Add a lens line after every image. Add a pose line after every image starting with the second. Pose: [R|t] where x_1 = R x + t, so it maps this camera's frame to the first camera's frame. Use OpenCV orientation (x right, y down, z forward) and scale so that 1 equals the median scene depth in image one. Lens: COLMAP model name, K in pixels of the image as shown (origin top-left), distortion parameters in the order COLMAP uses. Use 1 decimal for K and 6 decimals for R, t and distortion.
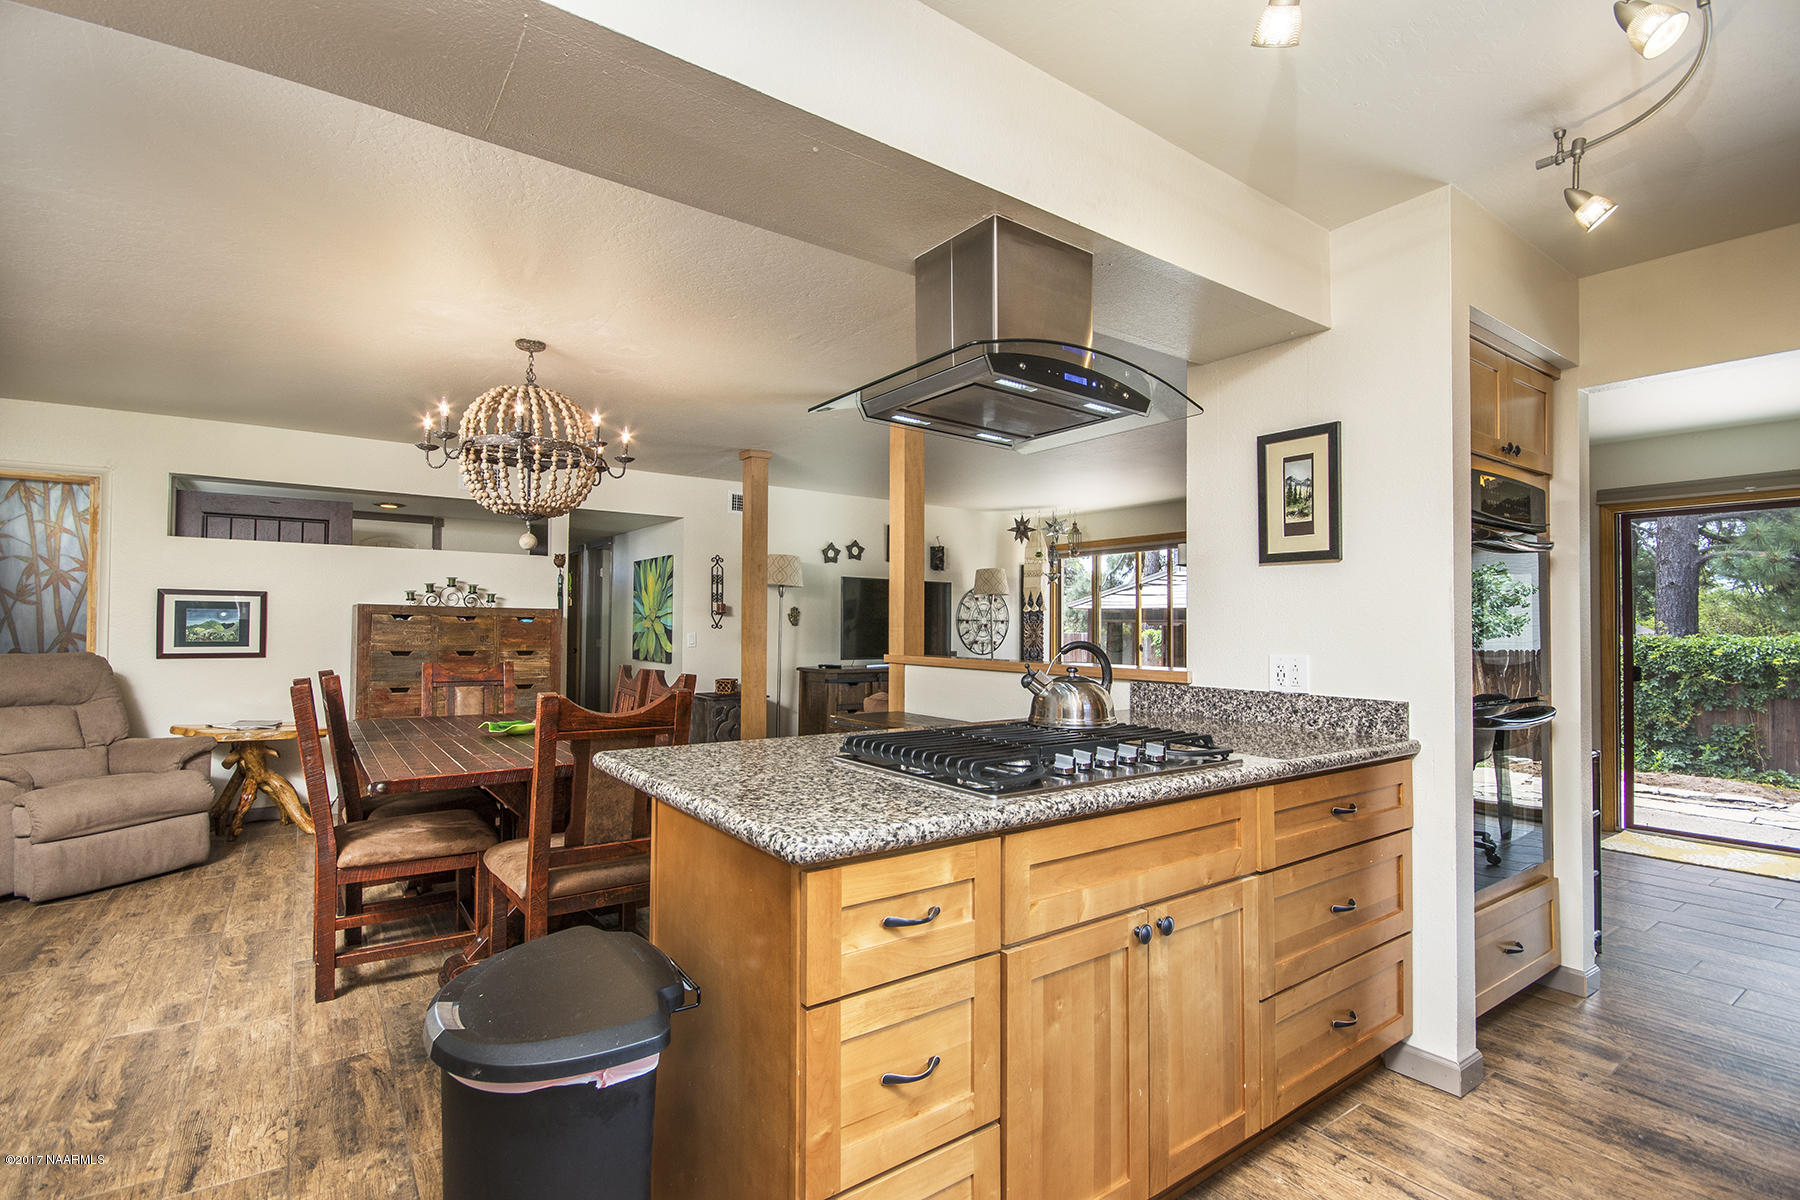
lens RADIAL K [[822.8, 0, 895.7], [0, 822.8, 612.9], [0, 0, 1]] dist [0.003464, 0.000467]
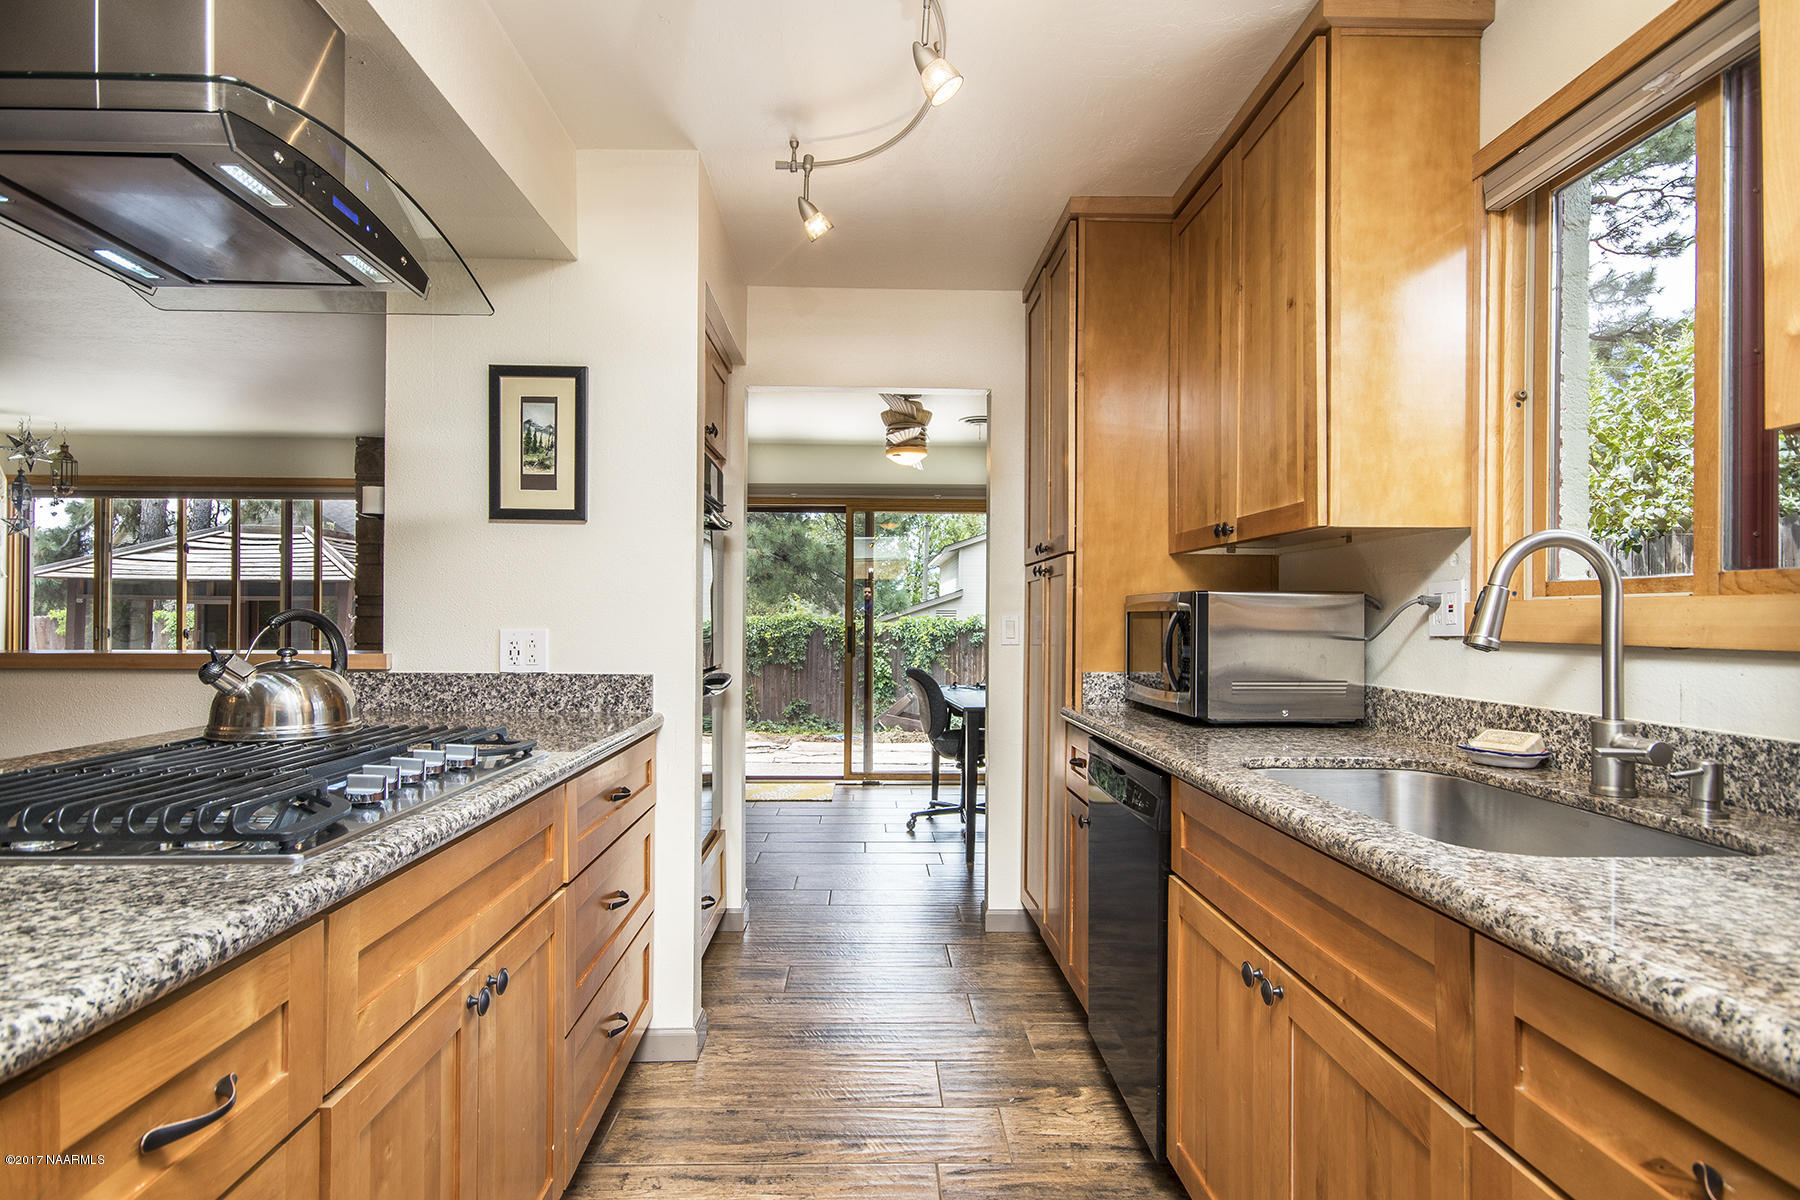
lens RADIAL K [[932.2, 0, 901.3], [0, 932.2, 608.2], [0, 0, 1]] dist [0.011911, 0.002071]
pose [[0.568183, 0.001461, 0.822901, -0.111002], [-0.015362, 0.999843, 0.008832, 0.017178], [-0.822759, -0.017660, 0.568116, 0.145157]]
